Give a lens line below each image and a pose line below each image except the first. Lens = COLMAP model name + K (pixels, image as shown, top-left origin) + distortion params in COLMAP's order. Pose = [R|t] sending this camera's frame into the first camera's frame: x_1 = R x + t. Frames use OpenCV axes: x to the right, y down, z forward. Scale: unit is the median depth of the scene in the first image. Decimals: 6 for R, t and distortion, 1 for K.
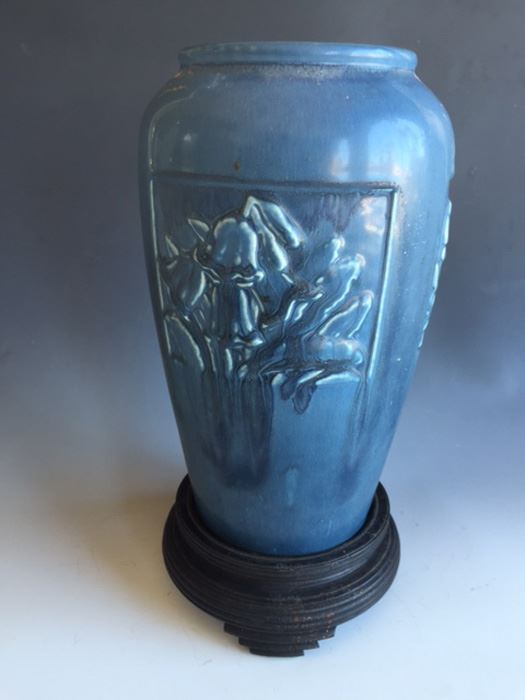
lens RADIAL K [[618.7, 0, 262.5], [0, 618.7, 350.0], [0, 0, 1]] dist [0.018853, 0.001699]
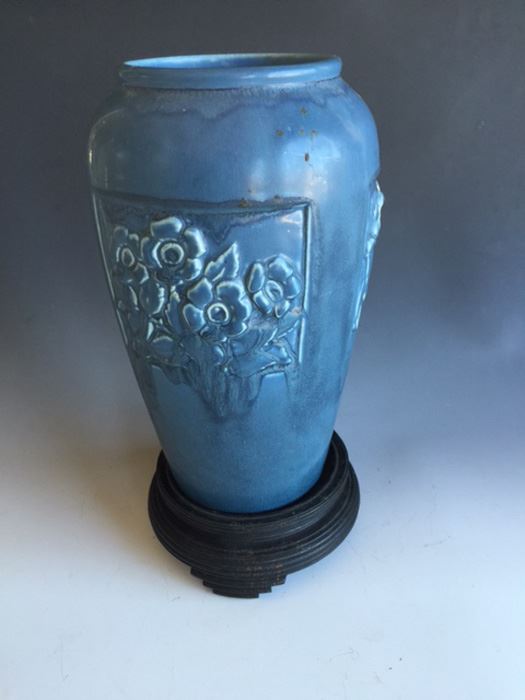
lens RADIAL K [[618.7, 0, 262.5], [0, 618.7, 350.0], [0, 0, 1]] dist [0.018853, 0.001699]
pose [[0.994649, 0.011277, -0.102692, 0.227828], [0.001160, 0.992743, 0.120253, -0.125197], [0.103303, -0.119729, 0.987418, -0.096598]]
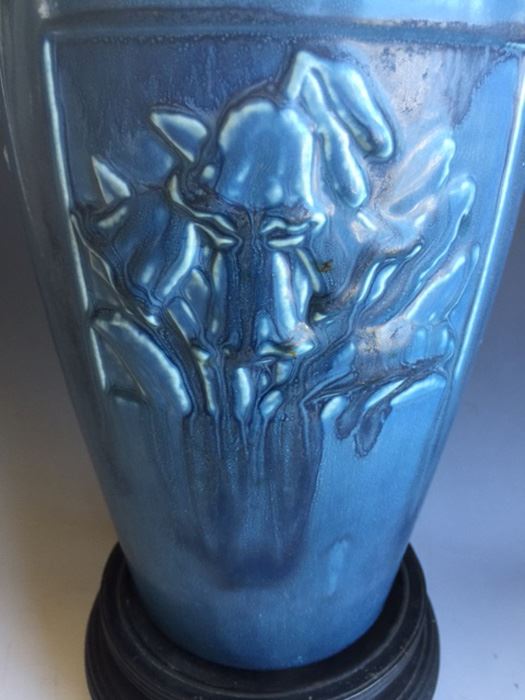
lens RADIAL K [[618.7, 0, 262.5], [0, 618.7, 350.0], [0, 0, 1]] dist [0.018853, 0.001699]
pose [[0.941200, -0.142370, 0.306387, -0.200264], [0.127586, 0.989503, 0.067860, -0.050801], [-0.312832, -0.024780, 0.949485, 0.484880]]
